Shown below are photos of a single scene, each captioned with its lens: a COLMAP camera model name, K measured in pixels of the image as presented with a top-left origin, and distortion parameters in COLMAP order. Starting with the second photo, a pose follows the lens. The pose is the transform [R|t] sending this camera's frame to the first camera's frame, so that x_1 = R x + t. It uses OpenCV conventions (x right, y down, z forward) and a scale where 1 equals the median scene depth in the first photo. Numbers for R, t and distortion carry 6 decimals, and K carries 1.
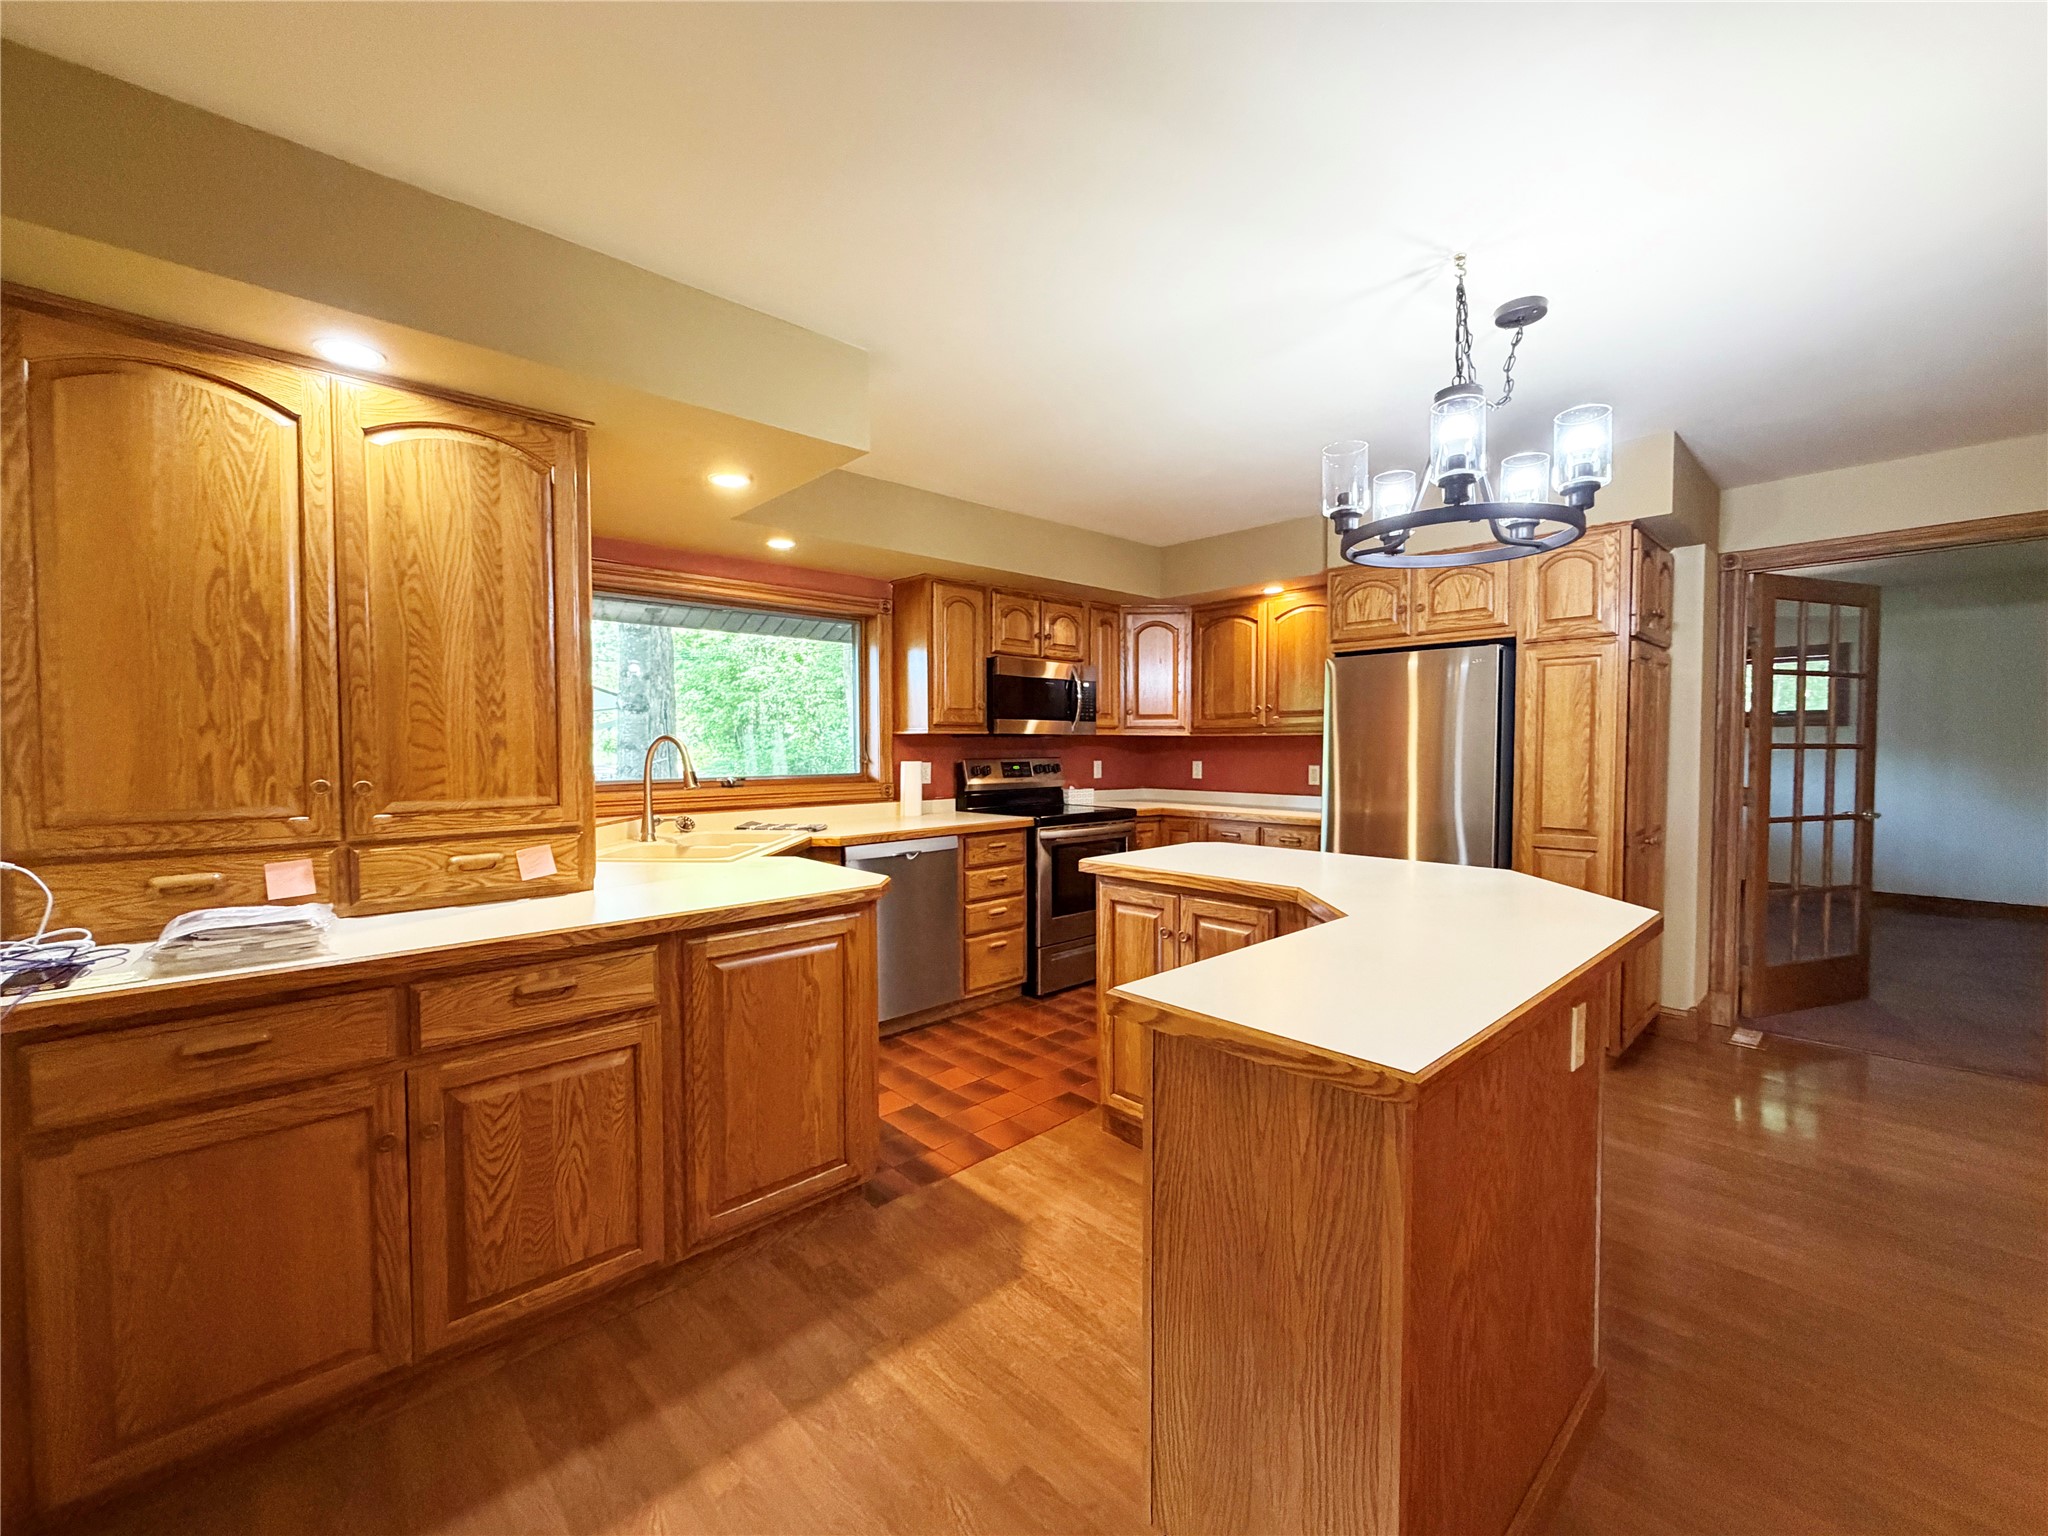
lens RADIAL K [[830.5, 0, 1024.0], [0, 830.5, 768.0], [0, 0, 1]] dist [0.000066, -0.000028]
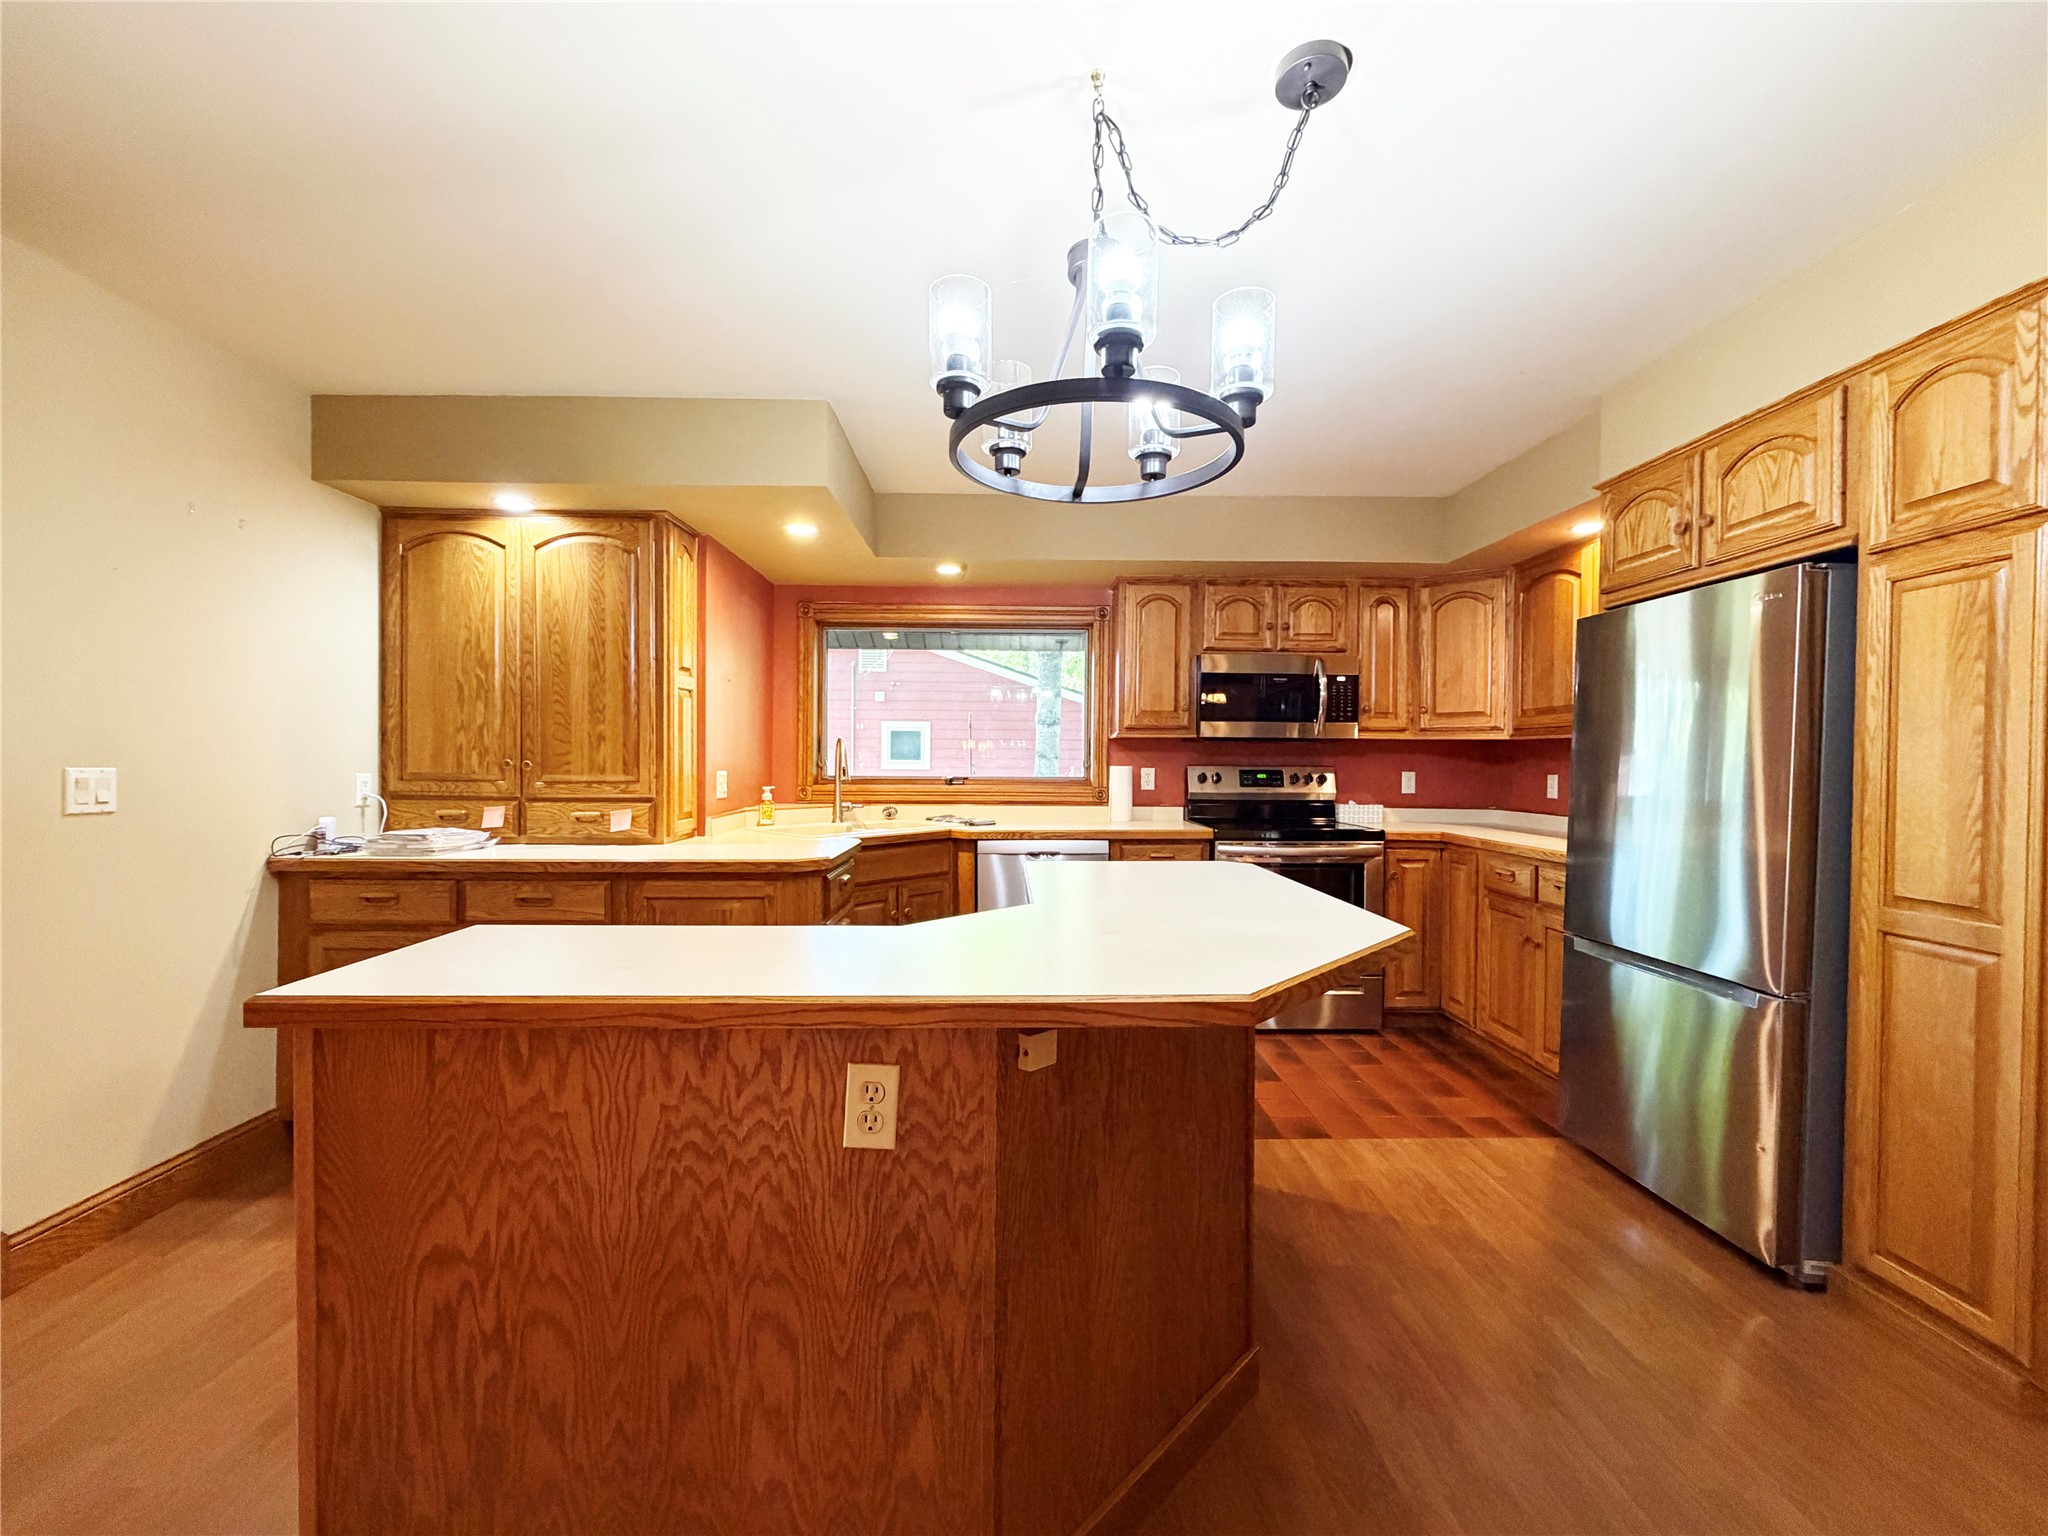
lens RADIAL K [[830.5, 0, 1024.0], [0, 830.5, 768.0], [0, 0, 1]] dist [0.000066, -0.000028]
pose [[0.747576, 0.013525, -0.664039, 0.889816], [-0.028076, 0.999543, -0.011249, 0.018226], [0.663583, 0.027053, 0.747614, 0.372935]]
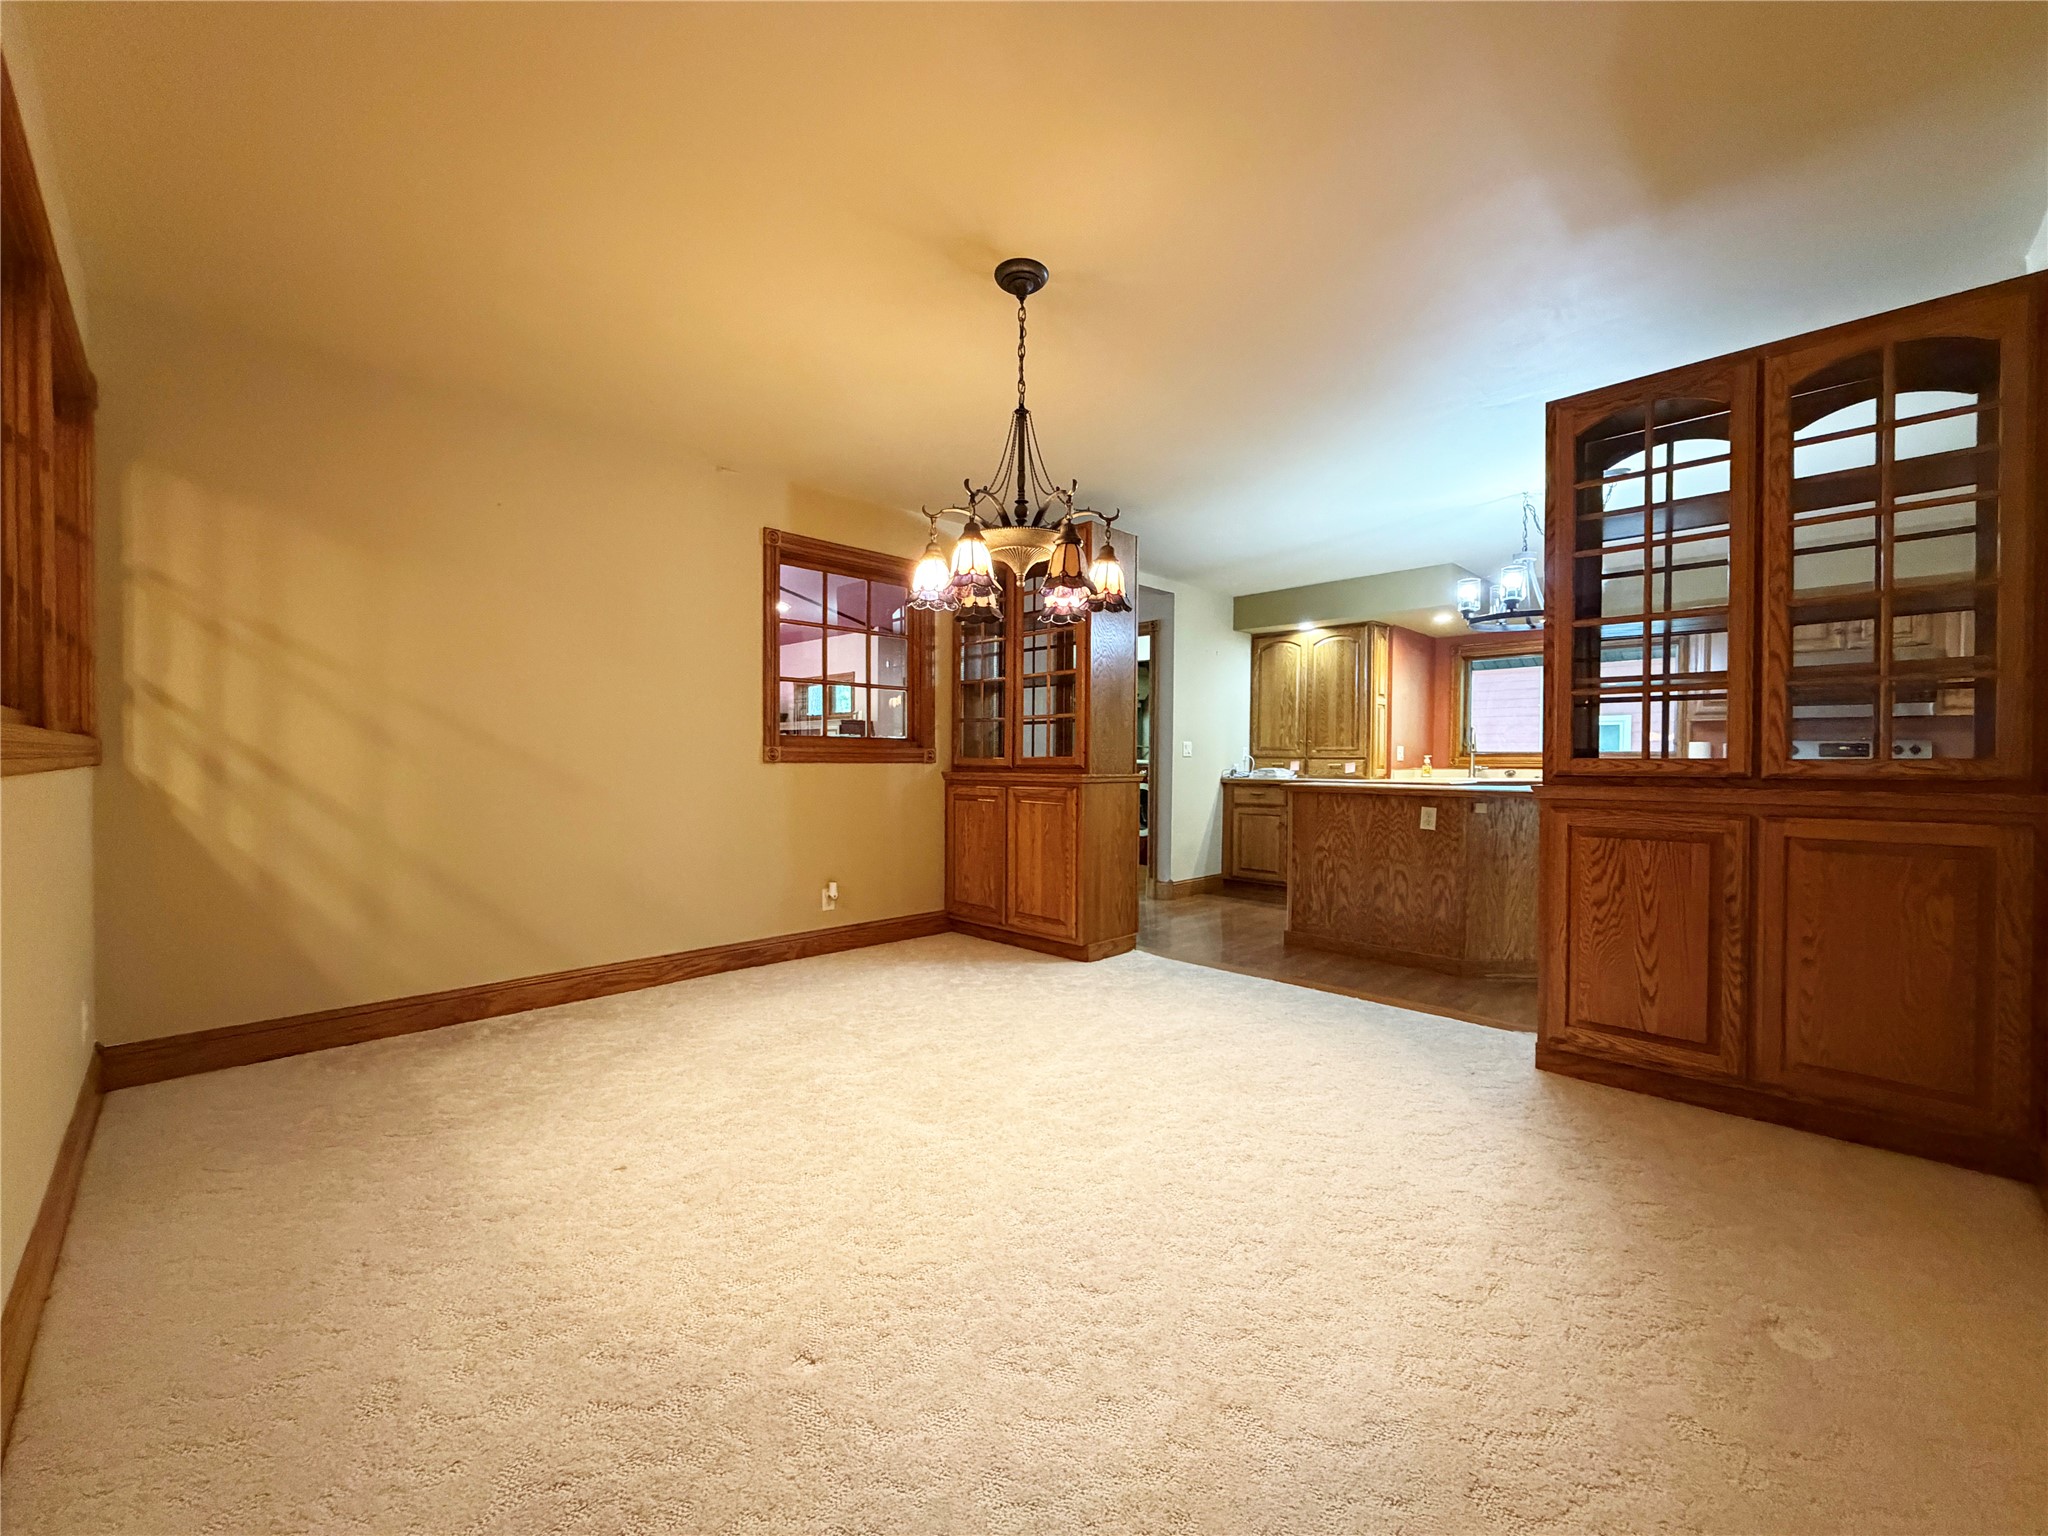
lens RADIAL K [[810.4, 0, 1019.1], [0, 810.4, 771.8], [0, 0, 1]] dist [0.000398, 0.000097]
pose [[0.034427, 0.019606, -0.999215, 2.378187], [-0.035391, 0.999204, 0.018386, 0.115534], [0.998780, 0.034730, 0.035094, -0.345423]]
